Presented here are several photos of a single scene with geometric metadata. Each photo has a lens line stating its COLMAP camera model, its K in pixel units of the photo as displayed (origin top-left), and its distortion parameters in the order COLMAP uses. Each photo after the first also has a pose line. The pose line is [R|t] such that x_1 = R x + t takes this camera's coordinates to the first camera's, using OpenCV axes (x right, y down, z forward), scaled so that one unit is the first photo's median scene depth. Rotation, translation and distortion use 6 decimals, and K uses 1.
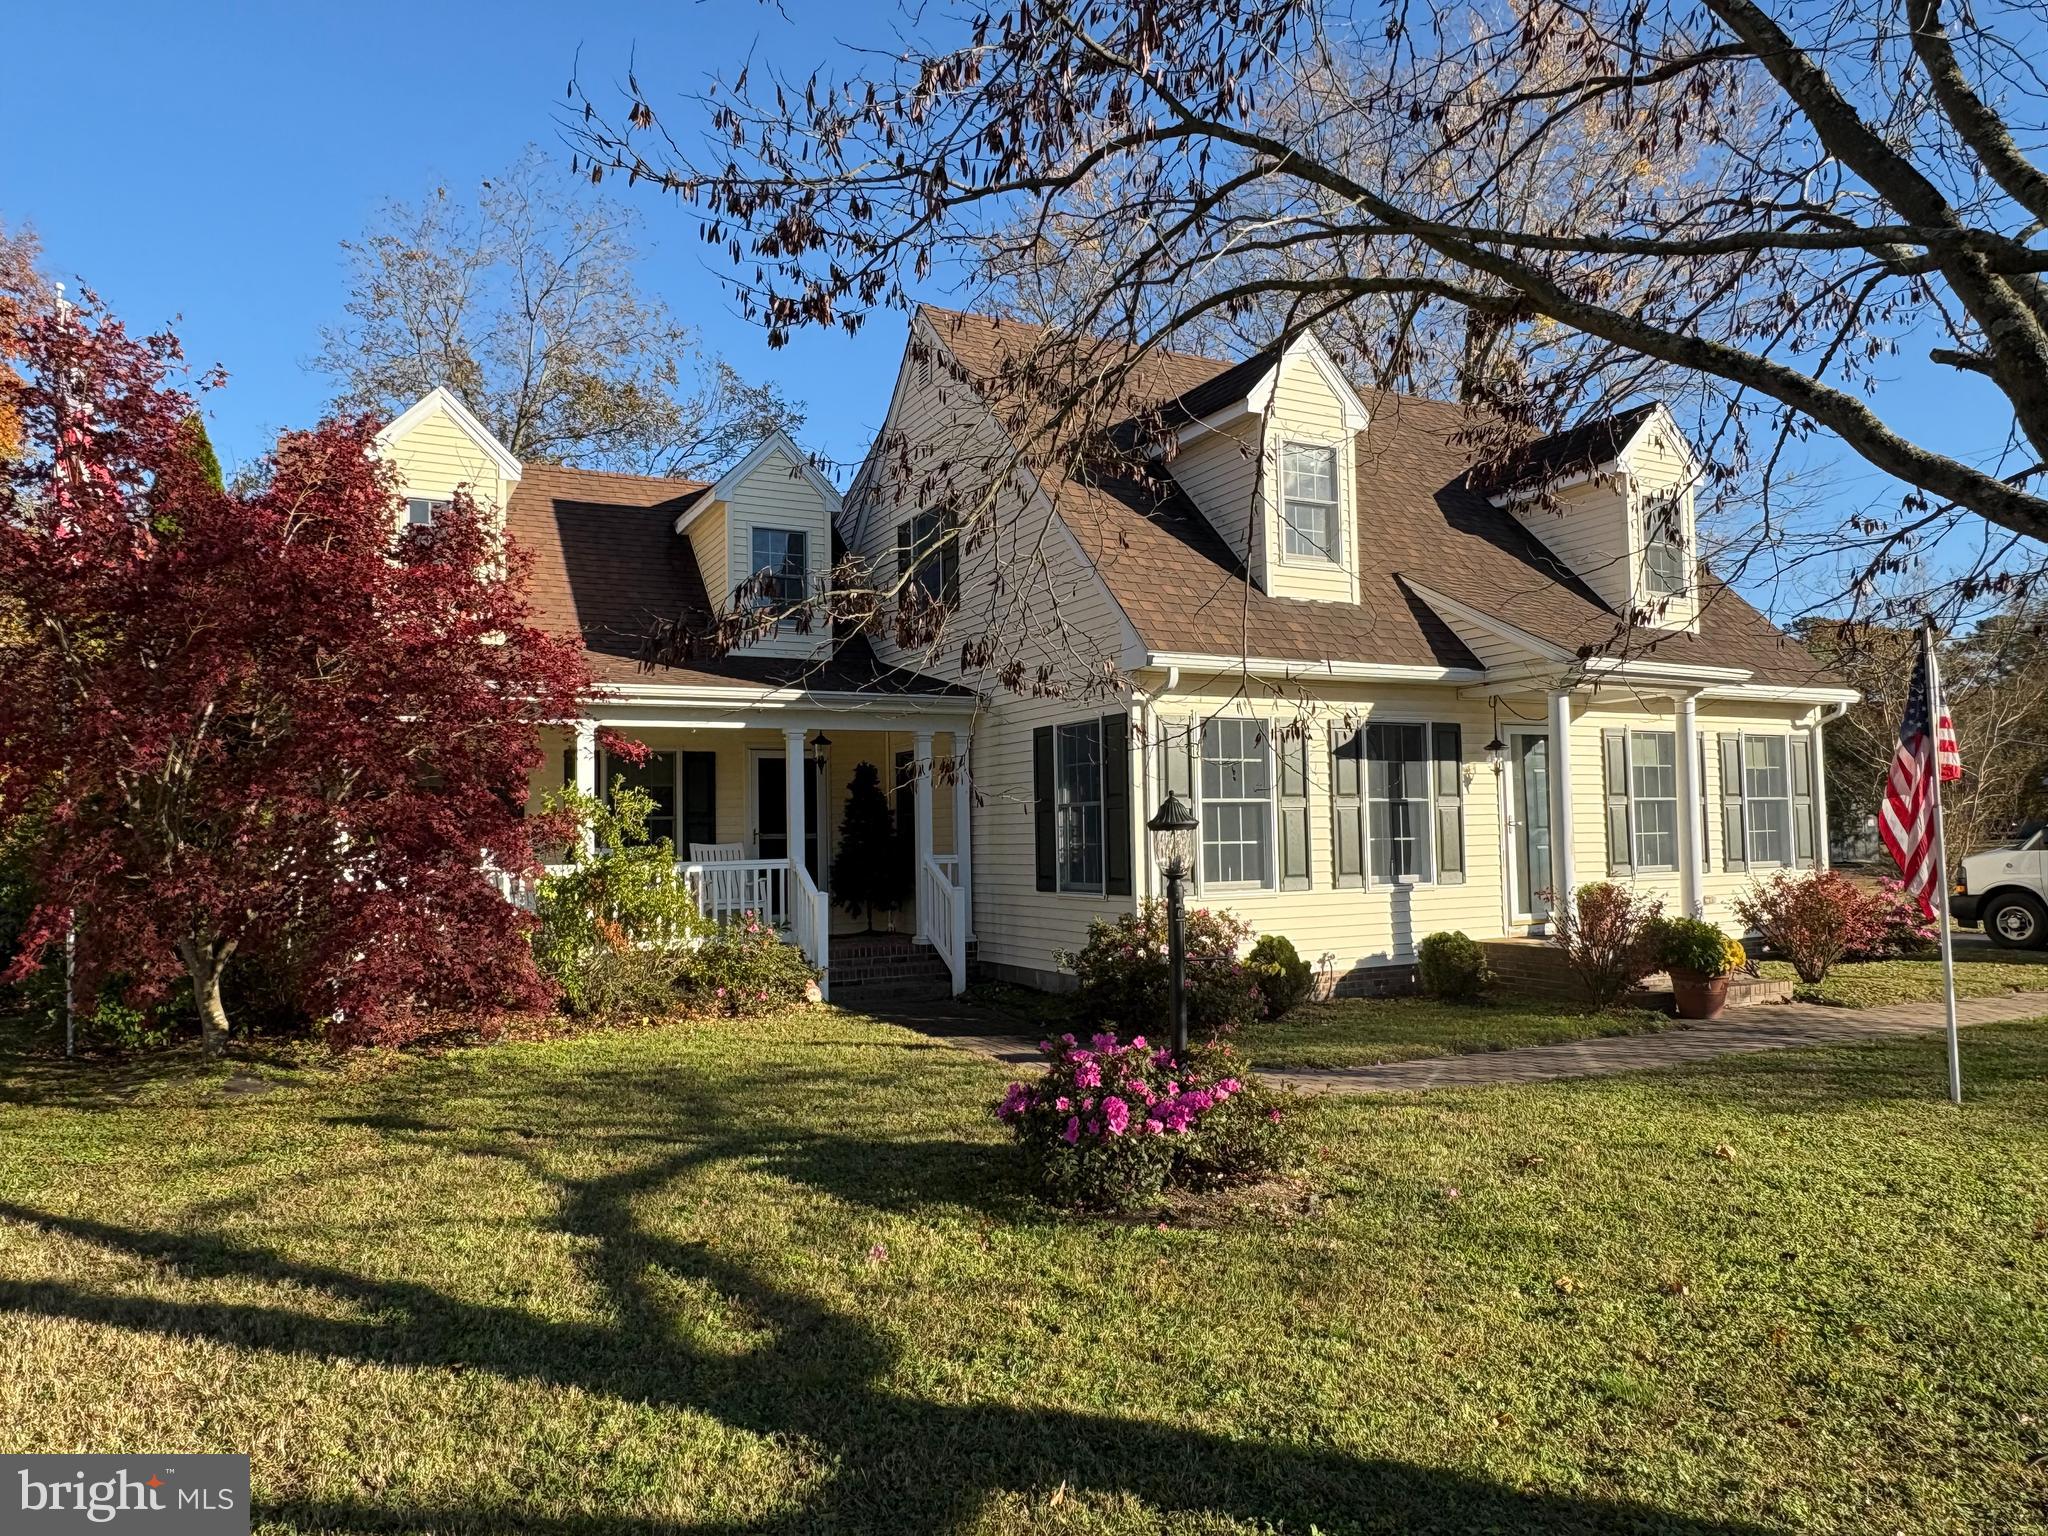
lens RADIAL K [[1437.6, 0, 1019.7], [0, 1437.6, 763.5], [0, 0, 1]] dist [-0.008321, -0.001713]
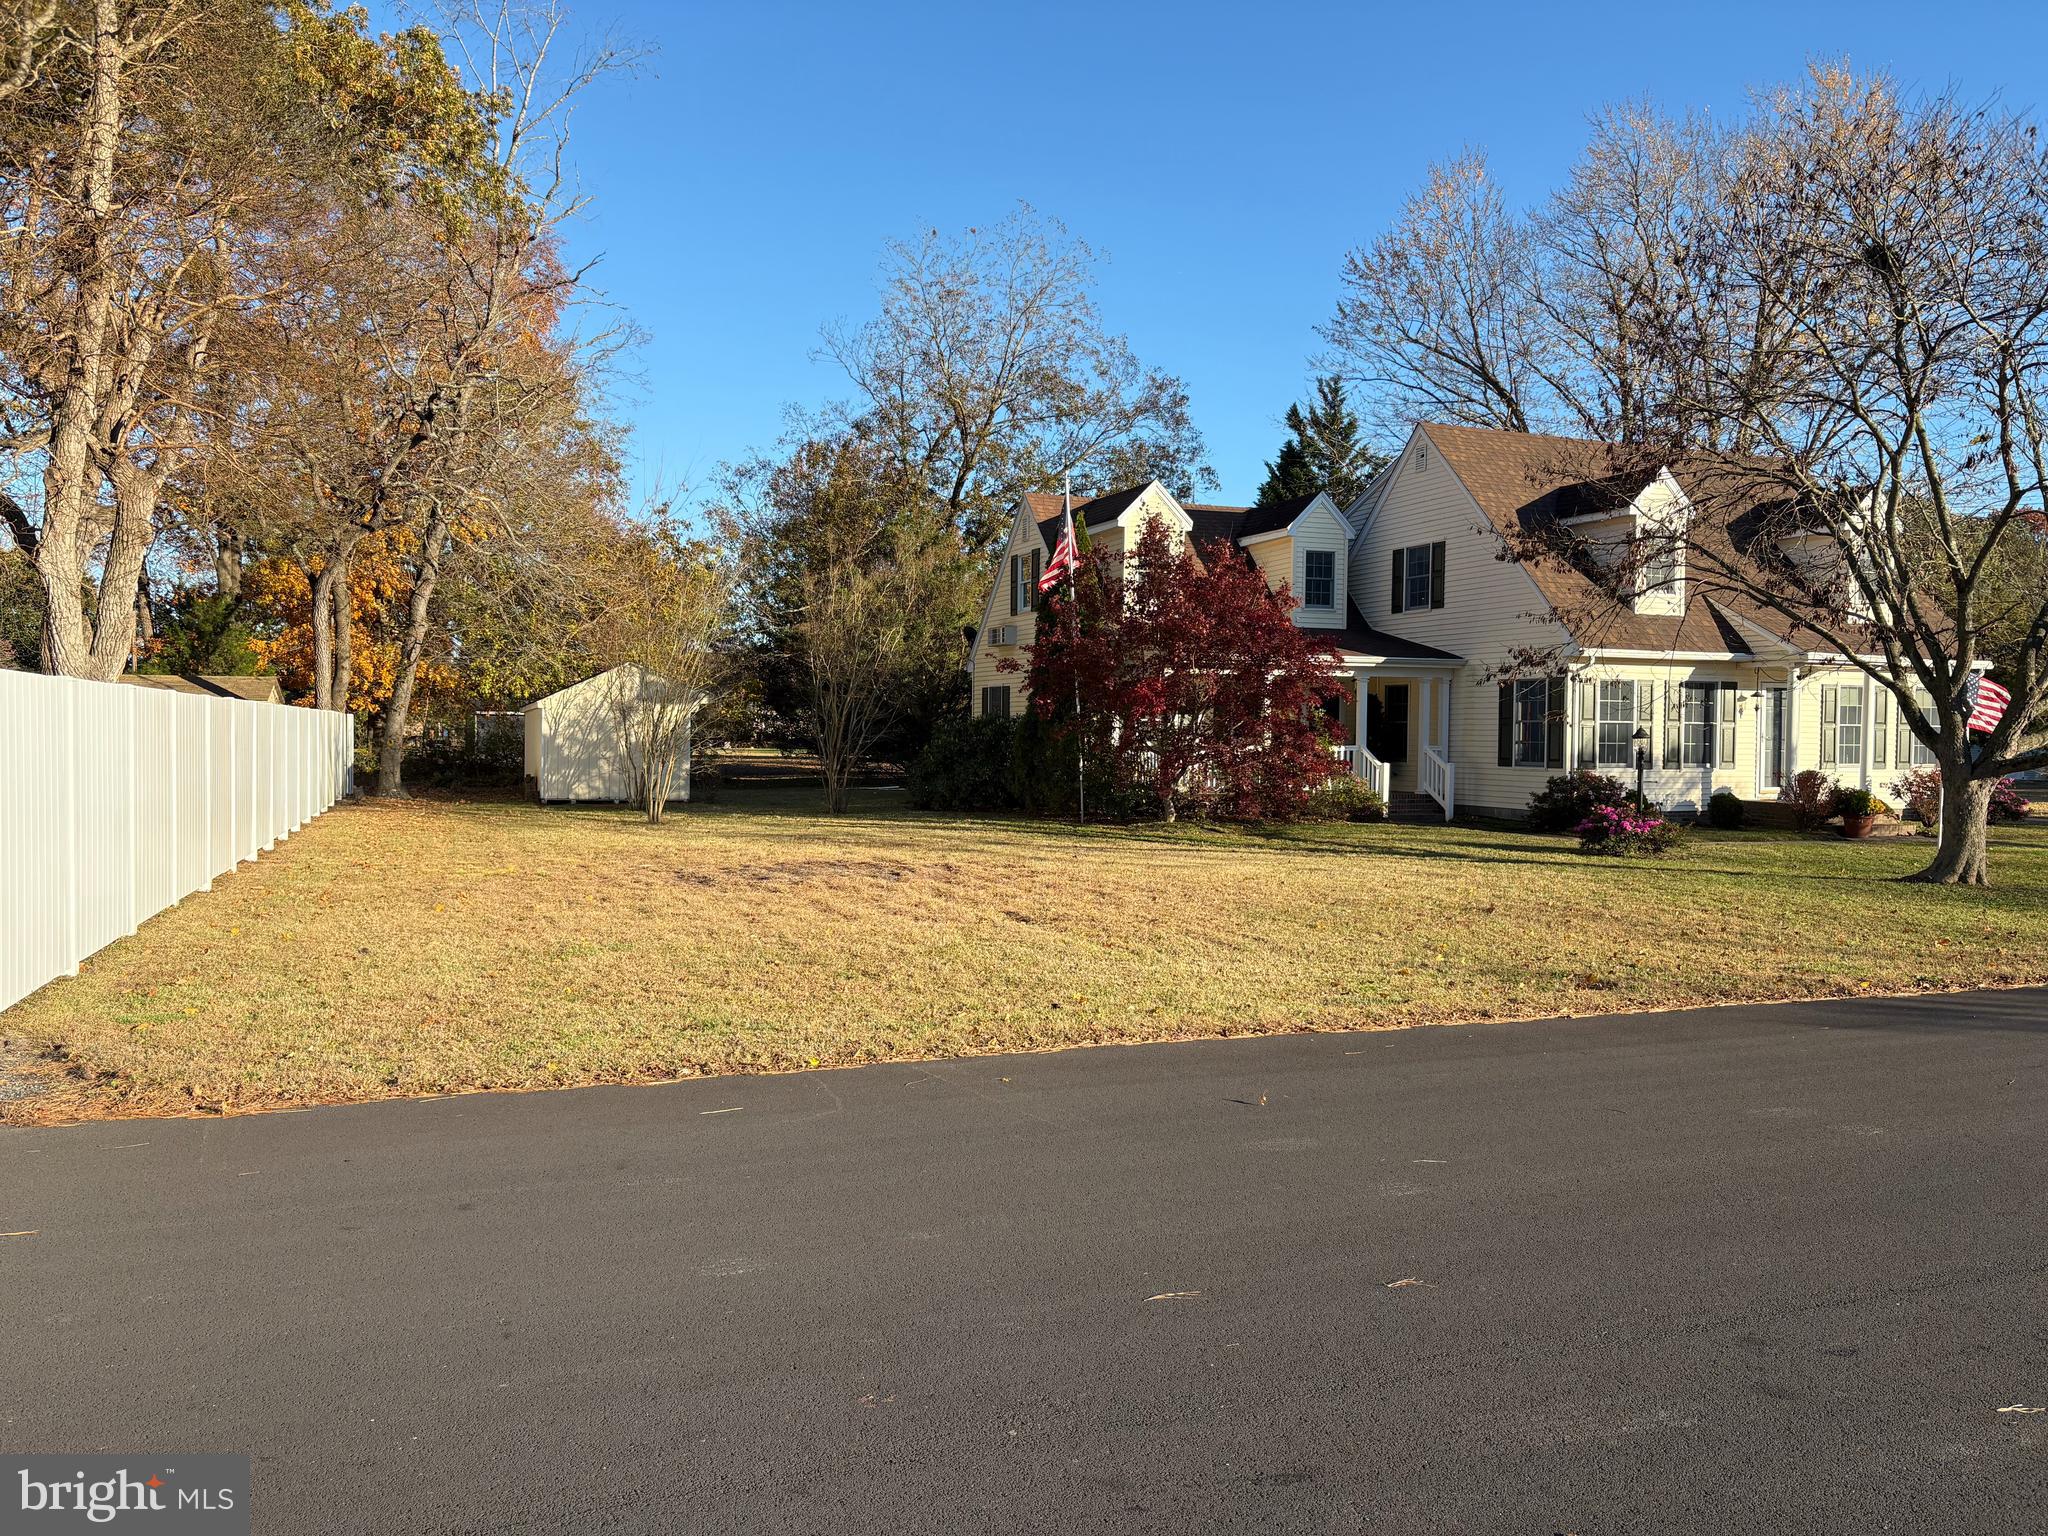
lens RADIAL K [[1551.7, 0, 1029.5], [0, 1551.7, 759.2], [0, 0, 1]] dist [-0.006803, 0.007780]
pose [[0.993882, 0.031769, -0.105781, -0.394918], [-0.023978, 0.996961, 0.074124, -0.057932], [0.107814, -0.071134, 0.991623, -1.108059]]
